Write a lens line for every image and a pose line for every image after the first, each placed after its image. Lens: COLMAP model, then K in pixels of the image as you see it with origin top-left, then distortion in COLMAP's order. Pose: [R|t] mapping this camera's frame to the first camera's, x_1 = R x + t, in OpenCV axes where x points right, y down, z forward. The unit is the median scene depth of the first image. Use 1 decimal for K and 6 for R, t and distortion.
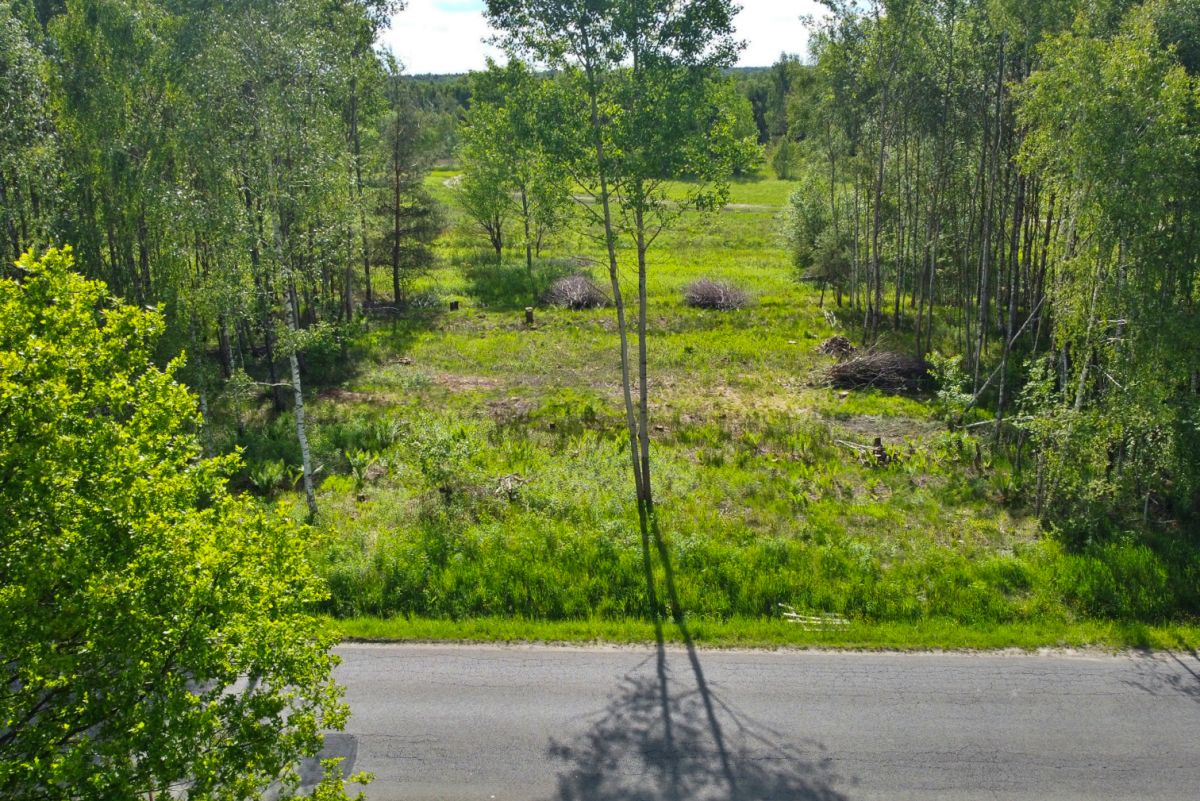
lens RADIAL K [[1097.2, 0, 600.0], [0, 1097.2, 400.5], [0, 0, 1]] dist [0.004970, -0.000205]
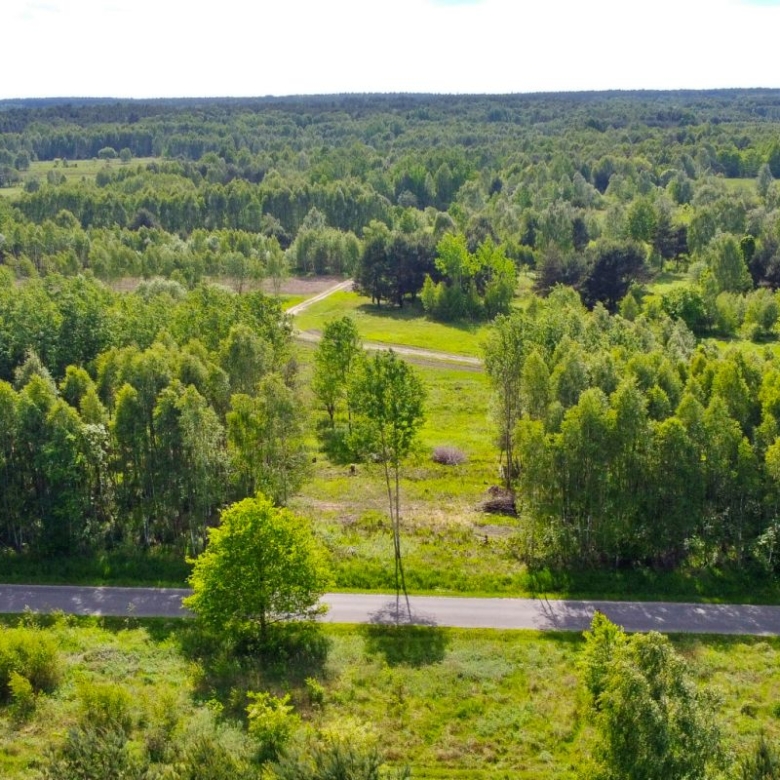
lens RADIAL K [[1088.8, 0, 412.7], [0, 1088.8, 470.5], [0, 0, 1]] dist [0.005656, -0.021555]
pose [[0.999749, 0.017728, 0.013666, 0.041121], [-0.017709, 0.999842, -0.001510, -0.152896], [-0.013690, 0.001268, 0.999905, -2.186879]]
